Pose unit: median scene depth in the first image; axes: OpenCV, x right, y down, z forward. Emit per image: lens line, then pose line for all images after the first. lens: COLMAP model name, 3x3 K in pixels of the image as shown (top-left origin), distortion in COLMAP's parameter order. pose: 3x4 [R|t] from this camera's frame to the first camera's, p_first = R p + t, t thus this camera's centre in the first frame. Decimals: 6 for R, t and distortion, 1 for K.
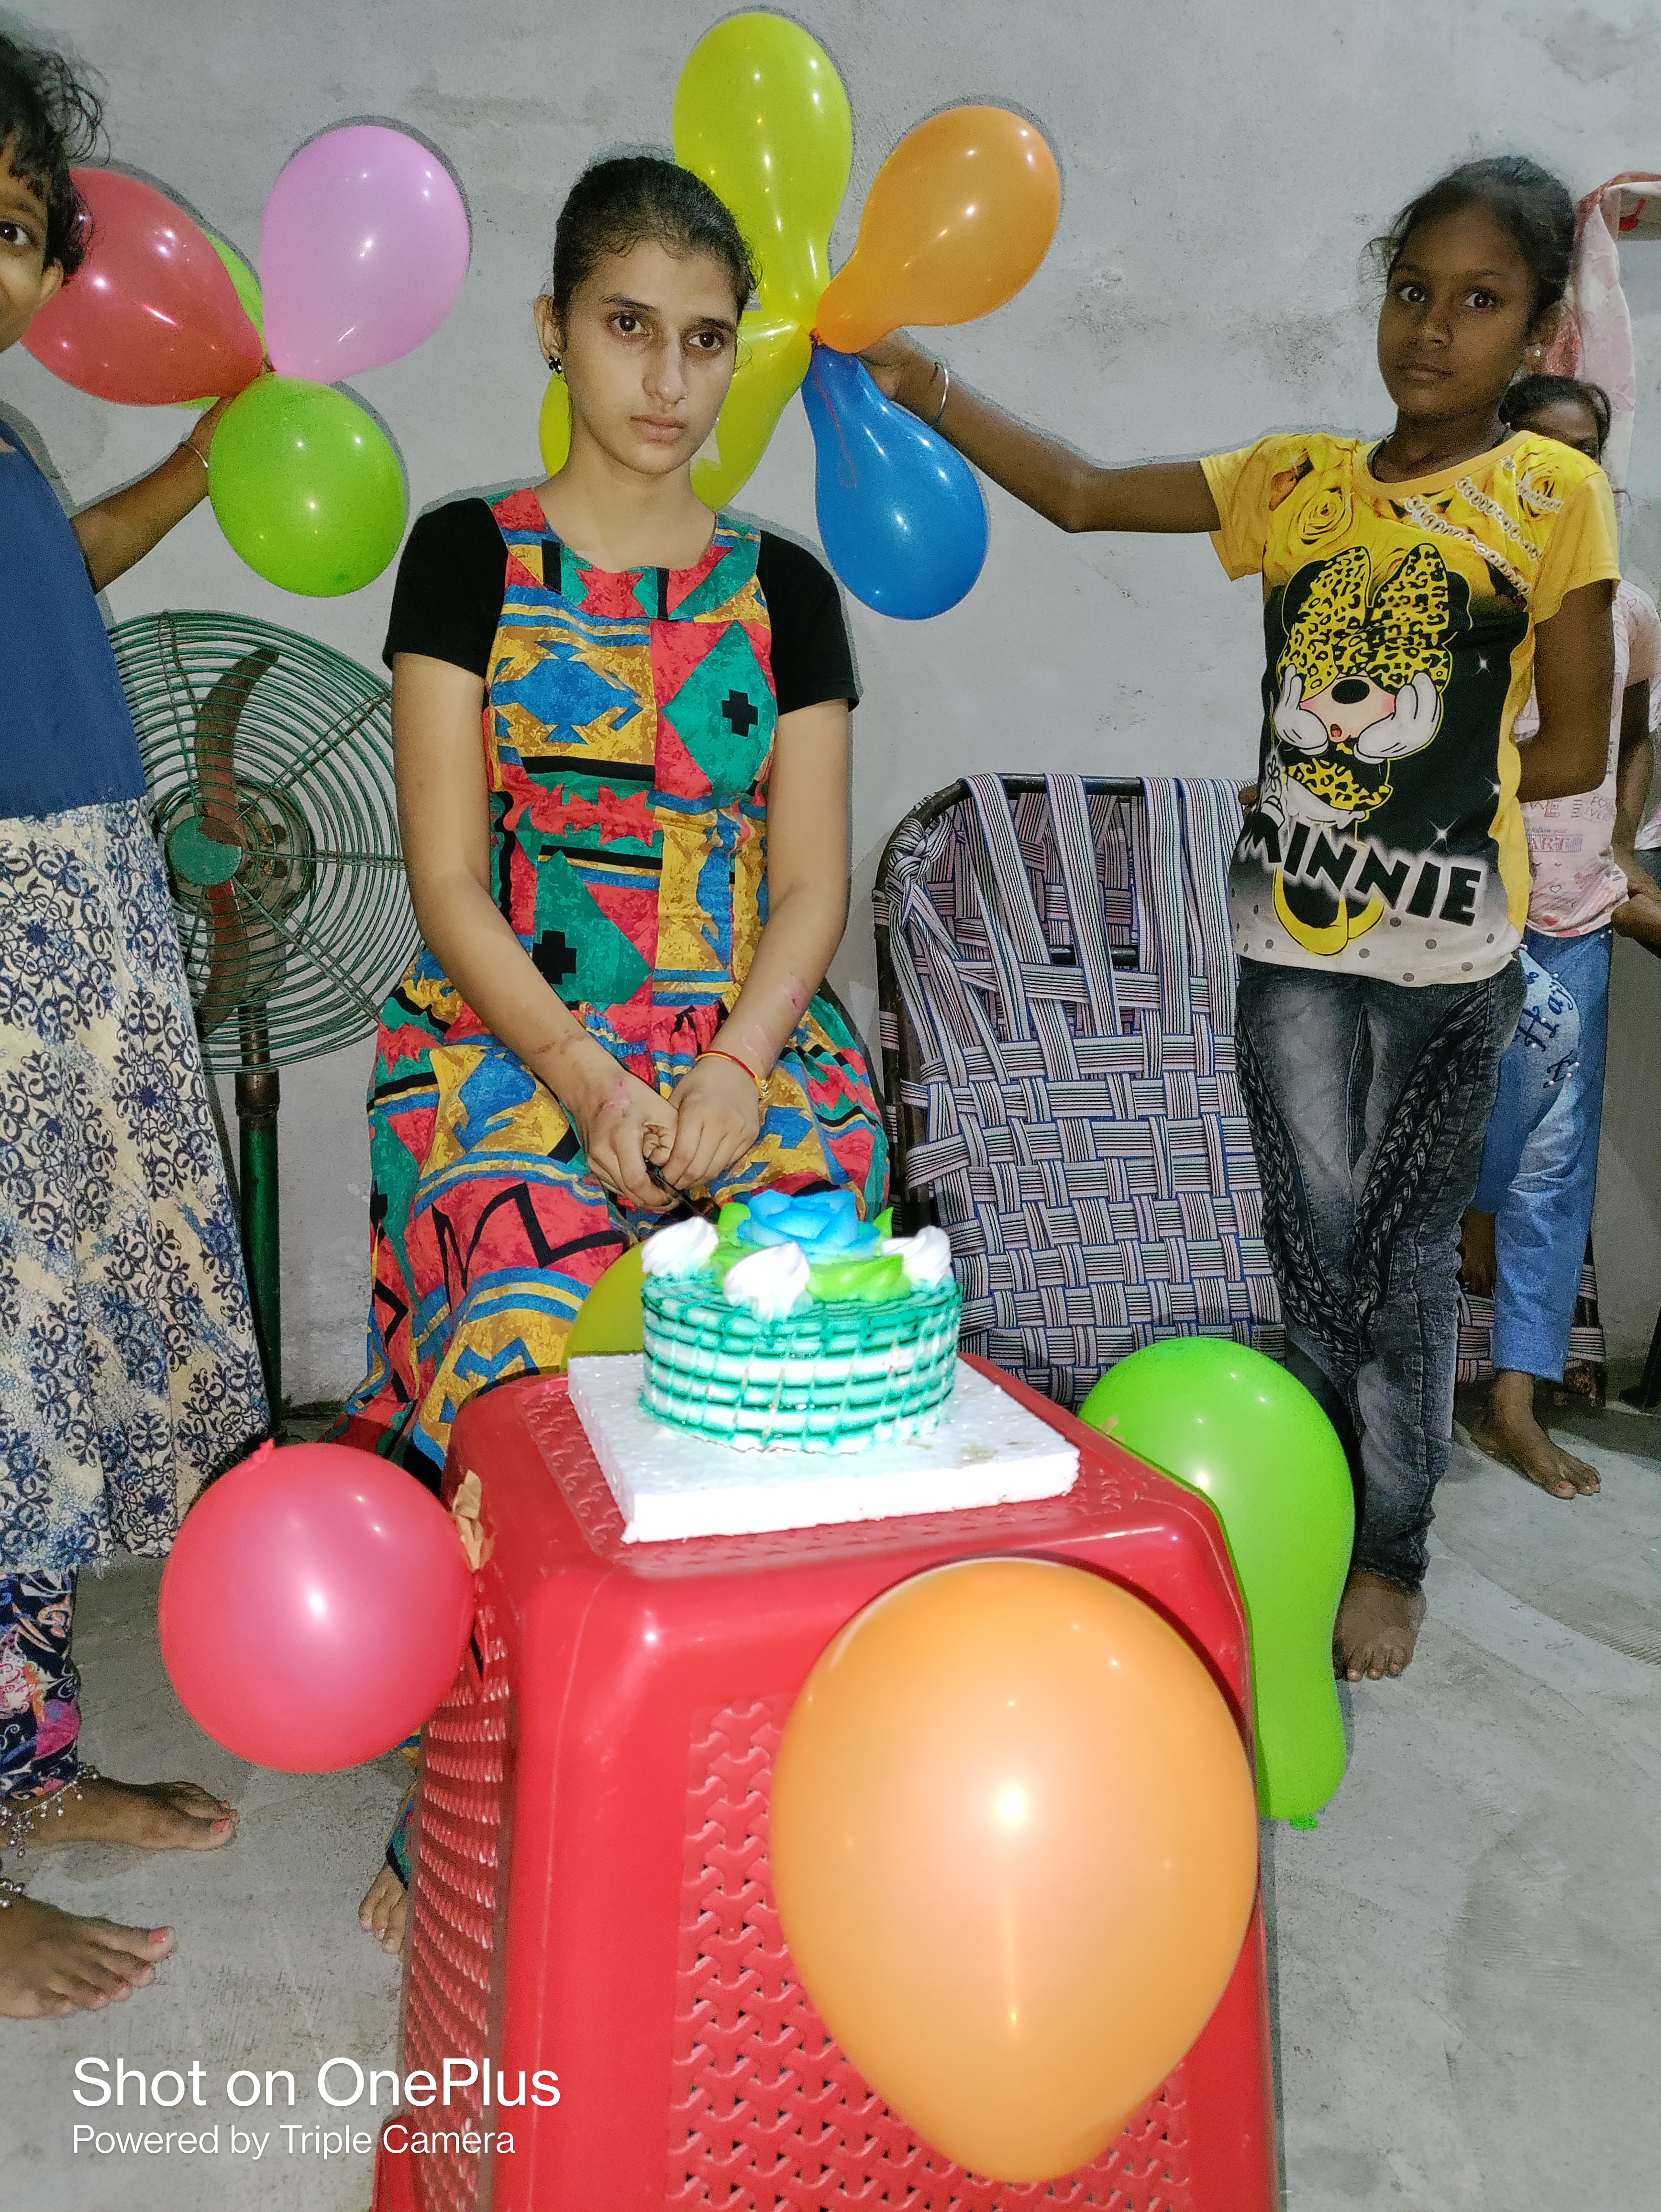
lens RADIAL K [[1683.5, 0, 829.0], [0, 1683.5, 1105.1], [0, 0, 1]] dist [0.049455, -0.000060]
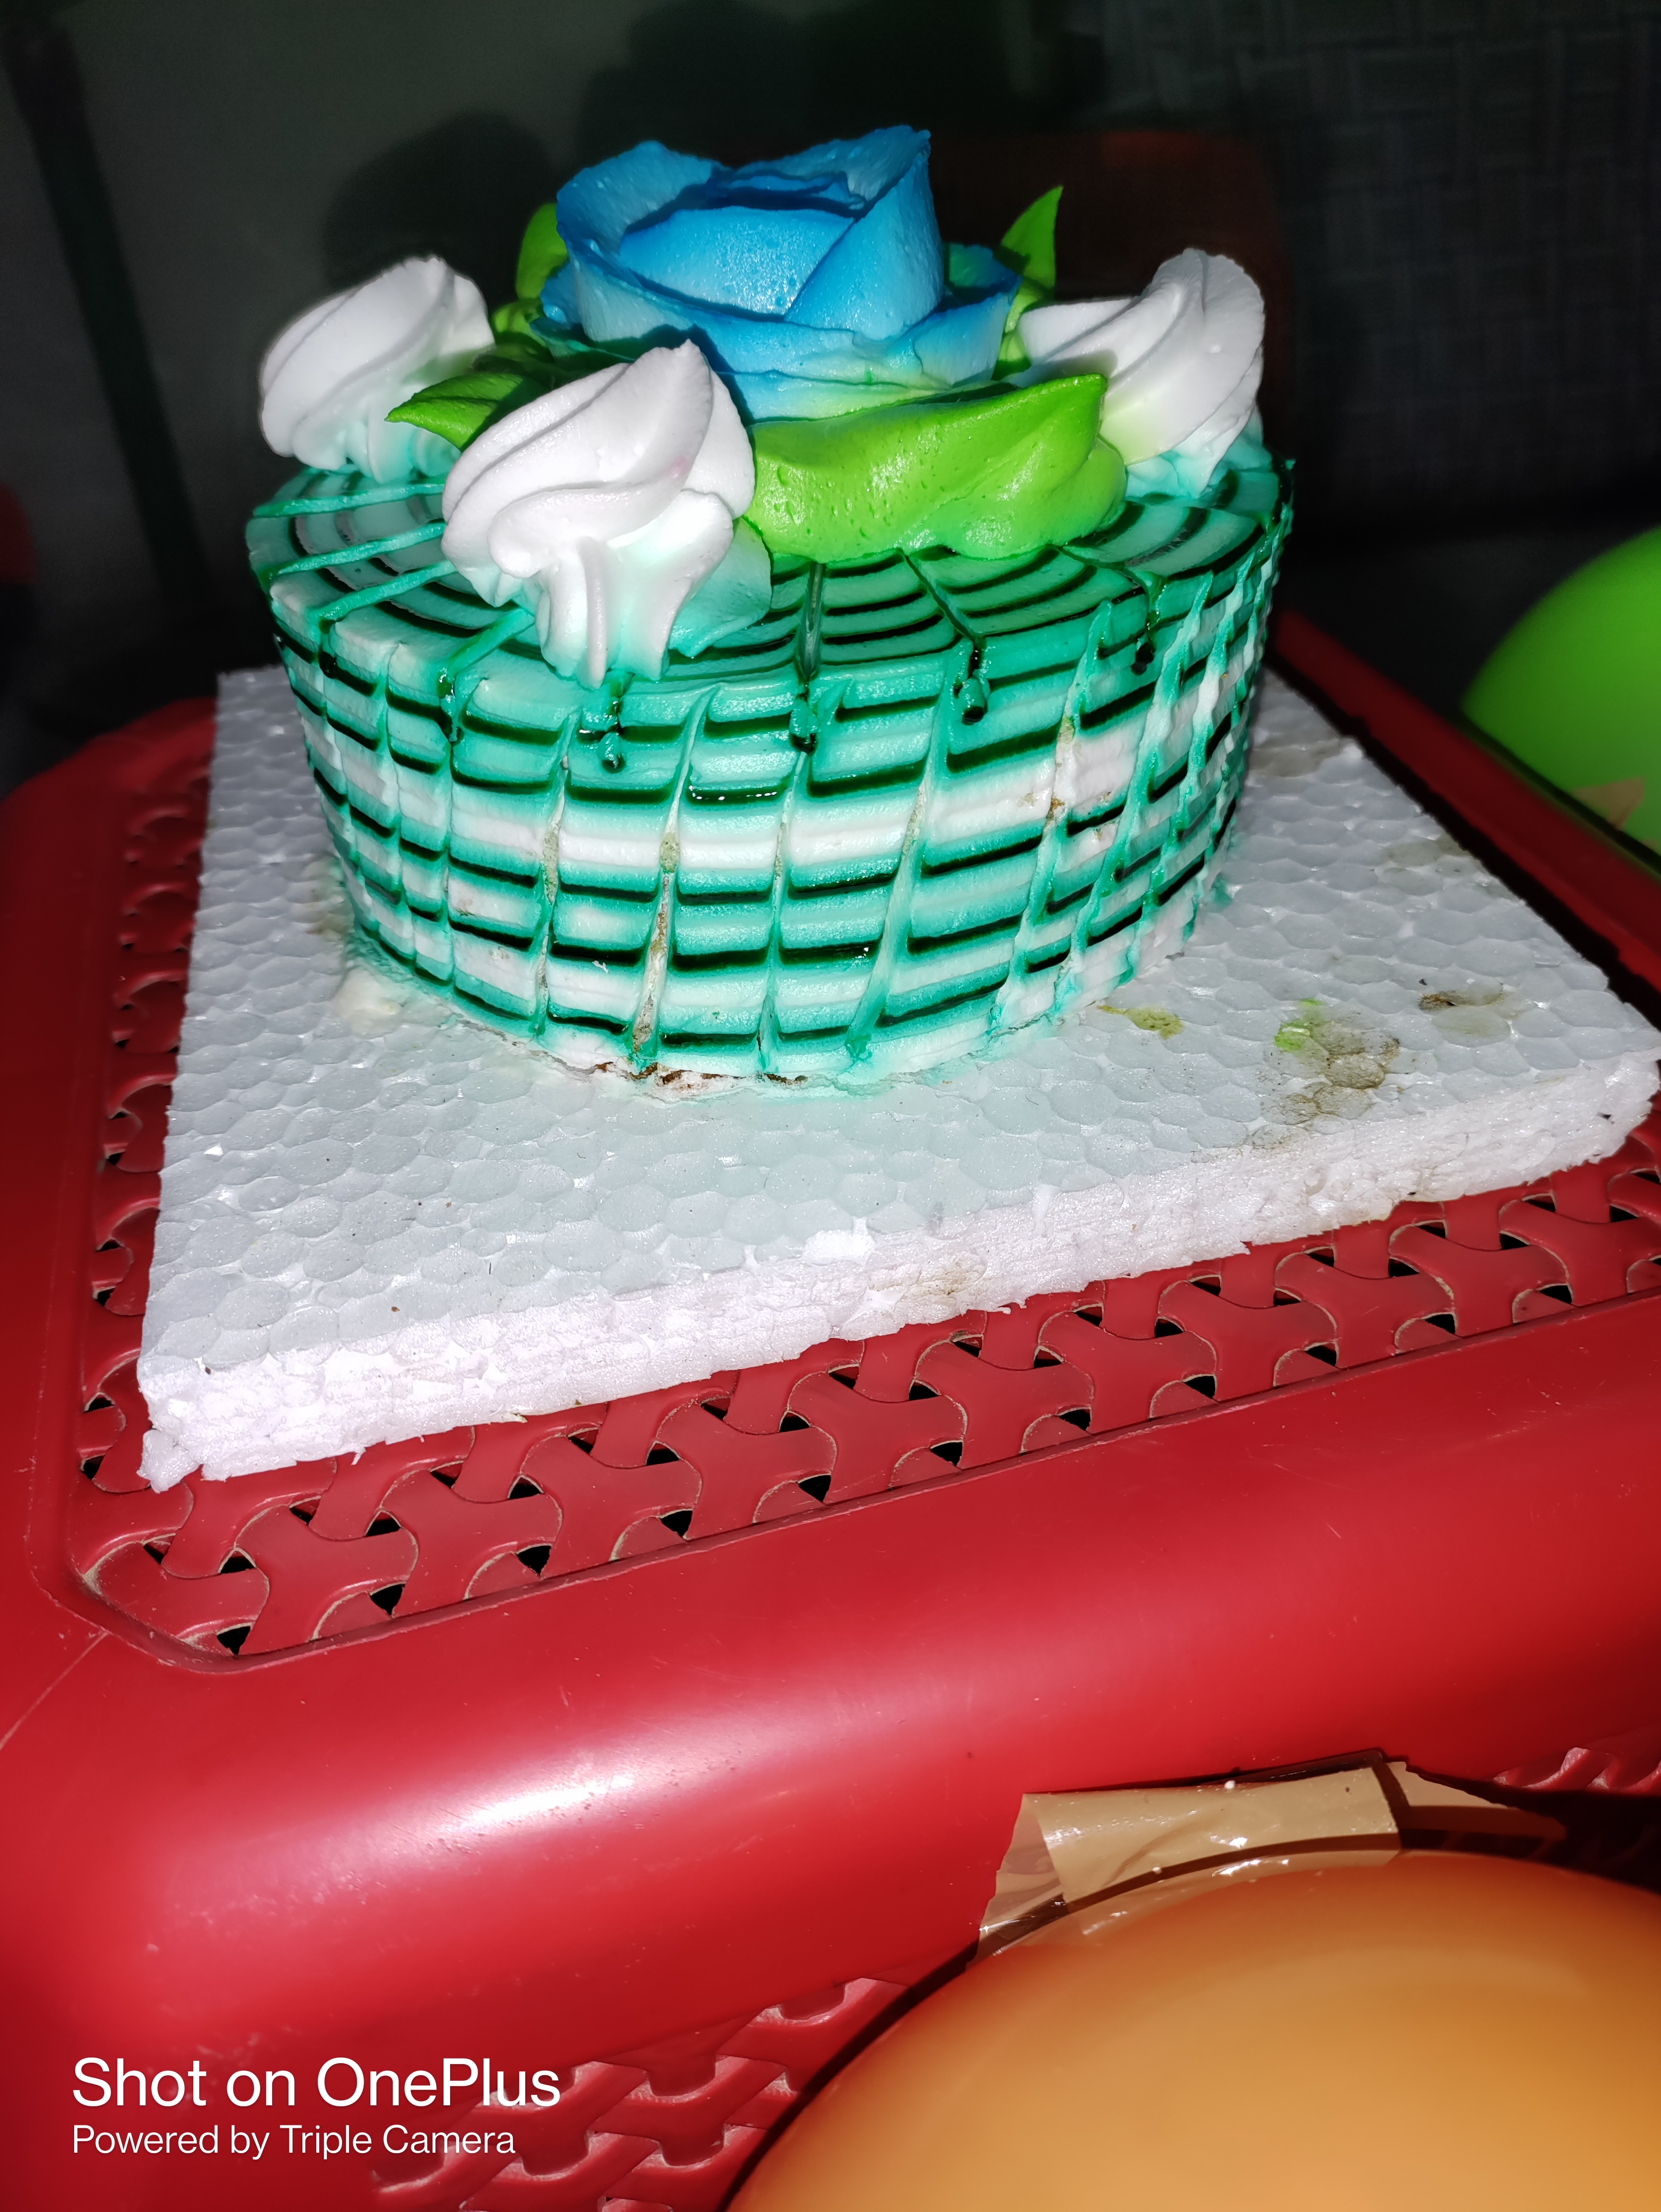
lens RADIAL K [[1683.5, 0, 823.7], [0, 1683.5, 1104.3], [0, 0, 1]] dist [0.049455, -0.000060]
pose [[0.995858, -0.013717, -0.089880, 0.022873], [0.056933, 0.864832, 0.498823, 0.054207], [0.070889, -0.501874, 0.862031, 0.724534]]
